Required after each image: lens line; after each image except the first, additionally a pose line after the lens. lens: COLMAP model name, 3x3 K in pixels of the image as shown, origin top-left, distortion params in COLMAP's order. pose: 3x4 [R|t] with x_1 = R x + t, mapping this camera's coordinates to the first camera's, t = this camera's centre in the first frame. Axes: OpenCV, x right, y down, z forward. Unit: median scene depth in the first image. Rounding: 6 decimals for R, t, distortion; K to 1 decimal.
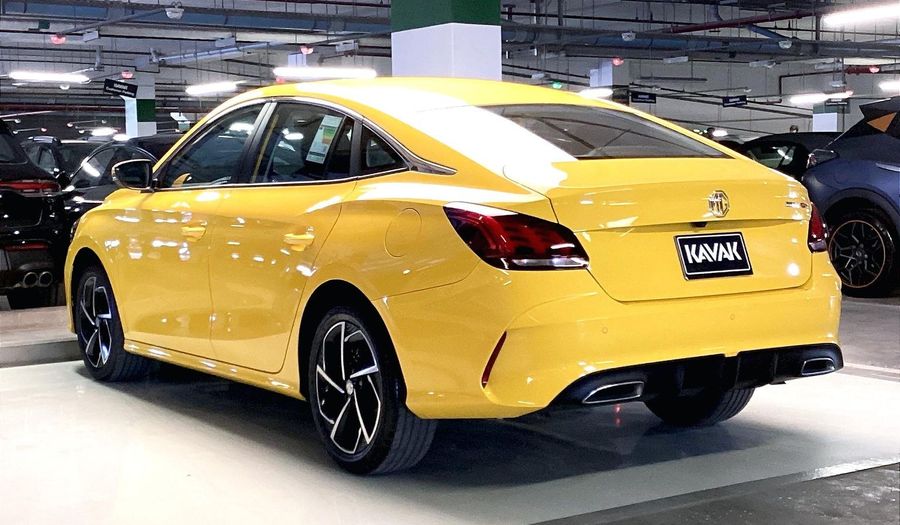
lens RADIAL K [[1417.5, 0, 446.2], [0, 1417.5, 262.7], [0, 0, 1]] dist [0.147126, 0.000000]
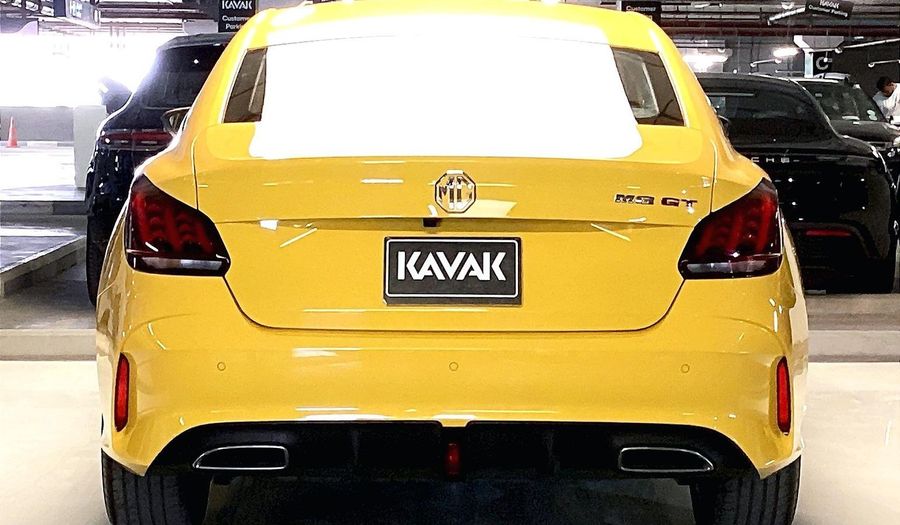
lens RADIAL K [[1812.5, 0, 453.8], [0, 1812.5, 252.7], [0, 0, 1]] dist [0.286051, 0.000000]
pose [[0.840329, 0.060782, -0.538658, 0.639344], [-0.053976, 0.998138, 0.028425, -0.037213], [0.539383, 0.005188, 0.842045, 0.296905]]
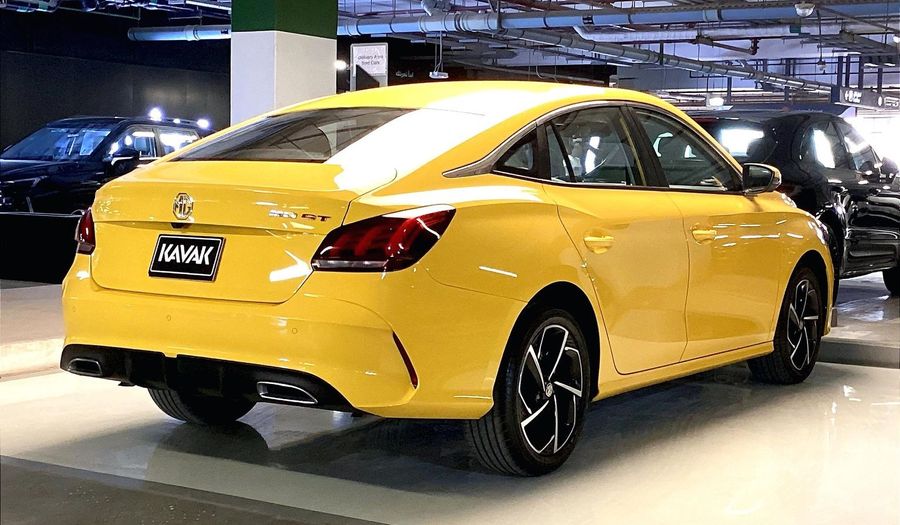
lens RADIAL K [[1417.5, 0, 442.6], [0, 1417.5, 269.5], [0, 0, 1]] dist [0.147126, 0.000000]
pose [[0.372951, 0.084663, -0.923980, 1.193756], [-0.083346, 0.994860, 0.057516, -0.069895], [0.924100, 0.055559, 0.378090, 0.787956]]
